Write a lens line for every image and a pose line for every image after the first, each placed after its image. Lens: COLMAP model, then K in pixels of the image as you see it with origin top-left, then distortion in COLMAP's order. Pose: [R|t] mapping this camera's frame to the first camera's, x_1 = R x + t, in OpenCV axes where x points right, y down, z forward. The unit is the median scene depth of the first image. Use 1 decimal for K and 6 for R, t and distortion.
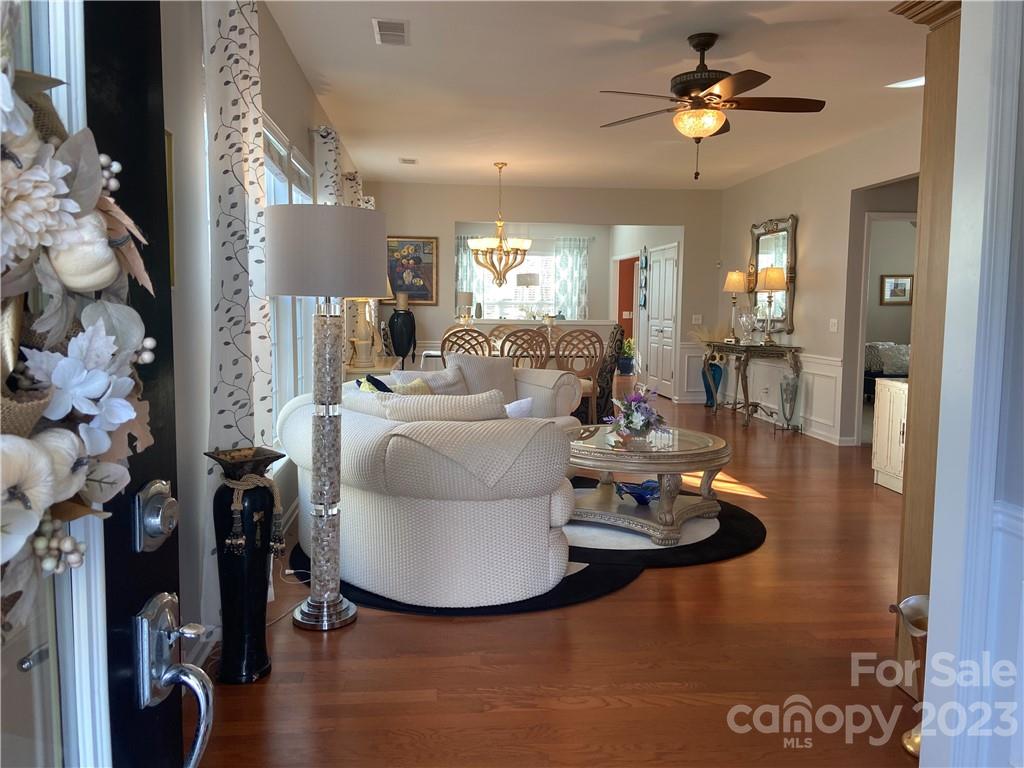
lens RADIAL K [[760.1, 0, 503.1], [0, 760.1, 379.3], [0, 0, 1]] dist [0.127378, -0.158158]
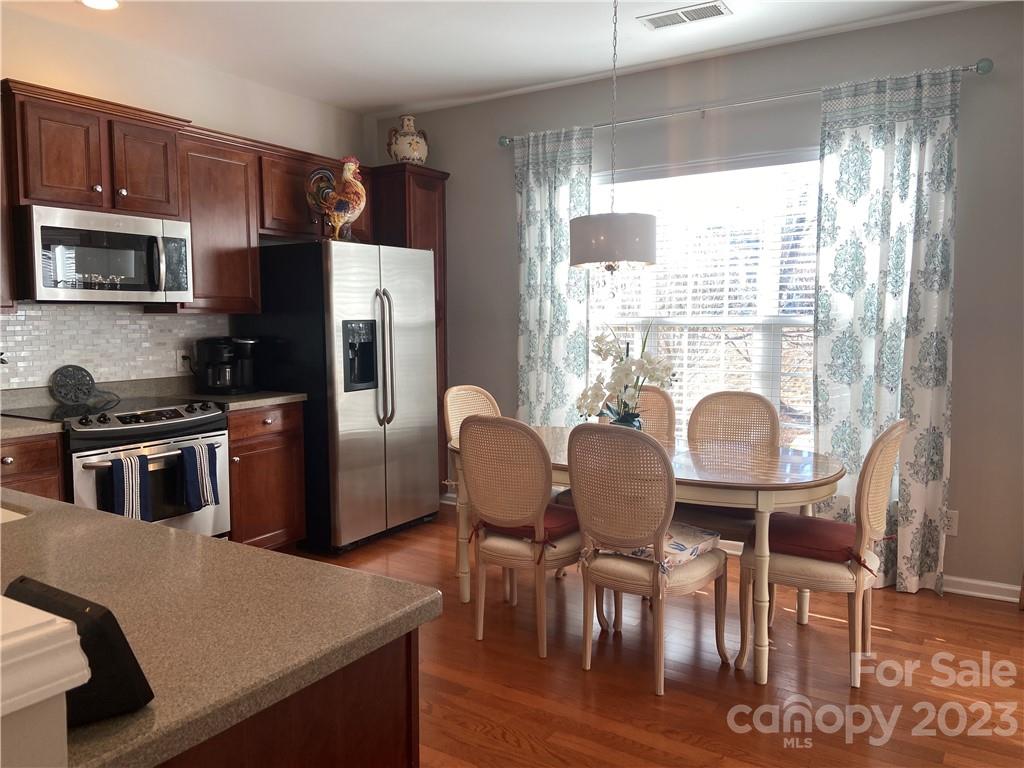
lens RADIAL K [[760.1, 0, 503.1], [0, 760.1, 379.3], [0, 0, 1]] dist [0.127378, -0.158158]
pose [[0.777895, 0.041385, -0.627030, 0.160431], [-0.051547, 0.998669, 0.001965, -0.074559], [0.626276, 0.030793, 0.778993, 0.709019]]
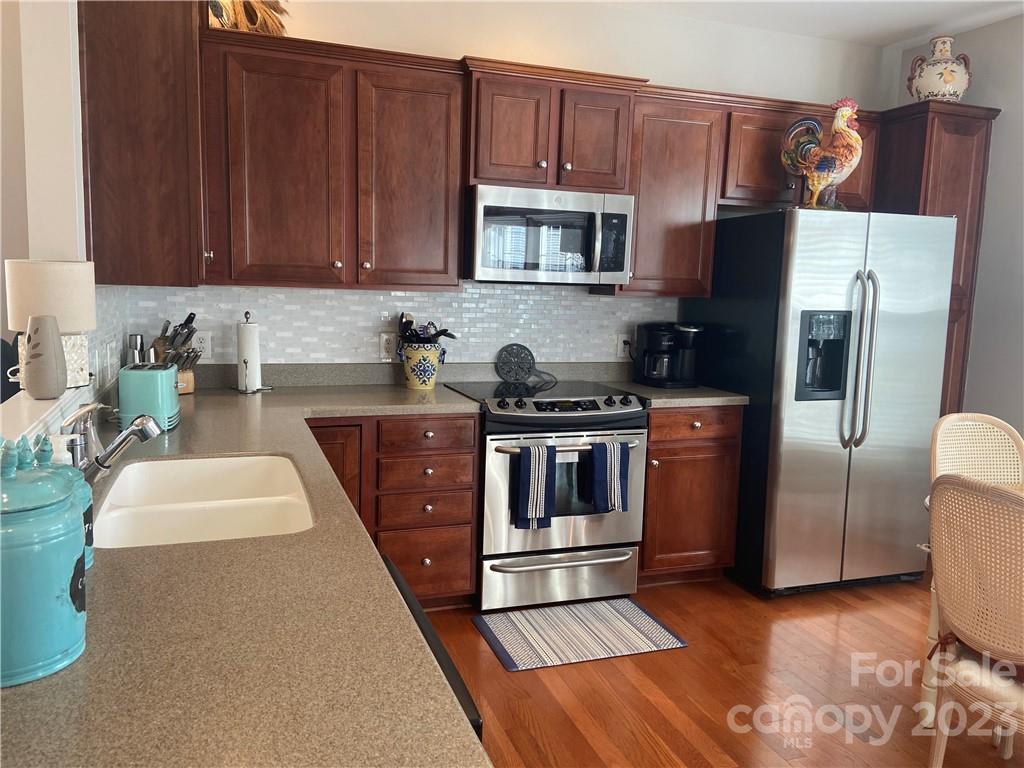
lens RADIAL K [[760.1, 0, 503.1], [0, 760.1, 379.3], [0, 0, 1]] dist [0.127378, -0.158158]
pose [[0.233541, 0.120284, -0.964878, 0.134209], [-0.125491, 0.987749, 0.092761, -0.083186], [0.964215, 0.099420, 0.245775, 0.756215]]
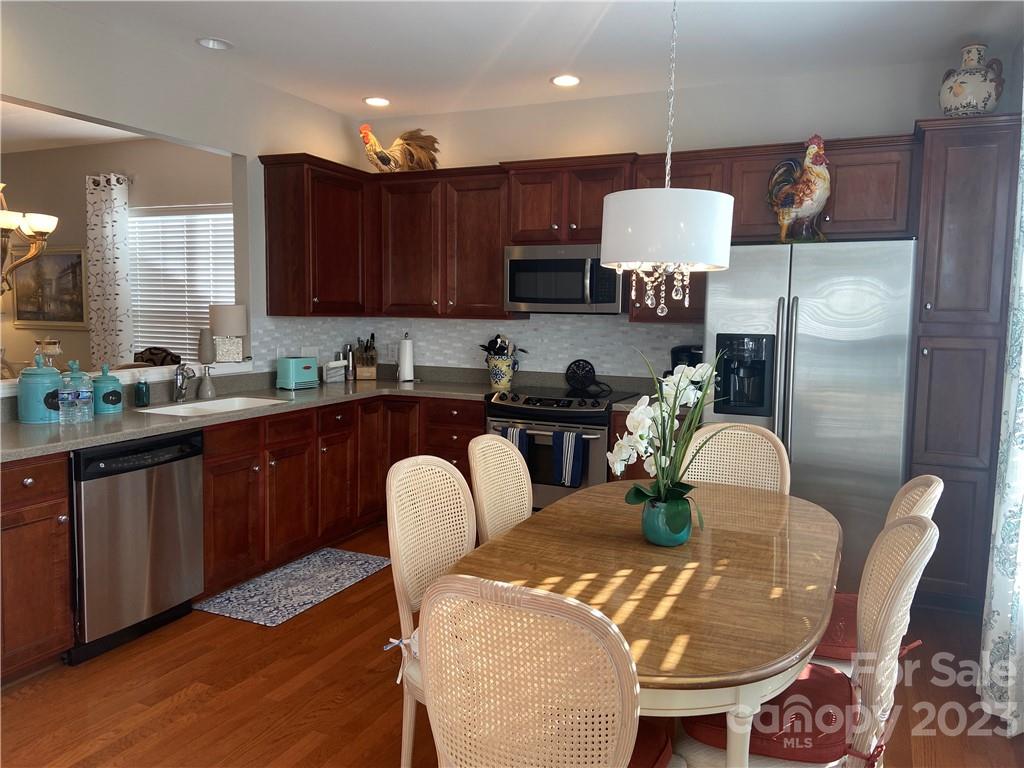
lens RADIAL K [[760.1, 0, 503.1], [0, 760.1, 379.3], [0, 0, 1]] dist [0.127378, -0.158158]
pose [[-0.502061, 0.064057, -0.862457, 0.195794], [-0.106269, 0.985126, 0.135030, -0.105892], [0.858278, 0.159446, -0.487786, 0.968060]]
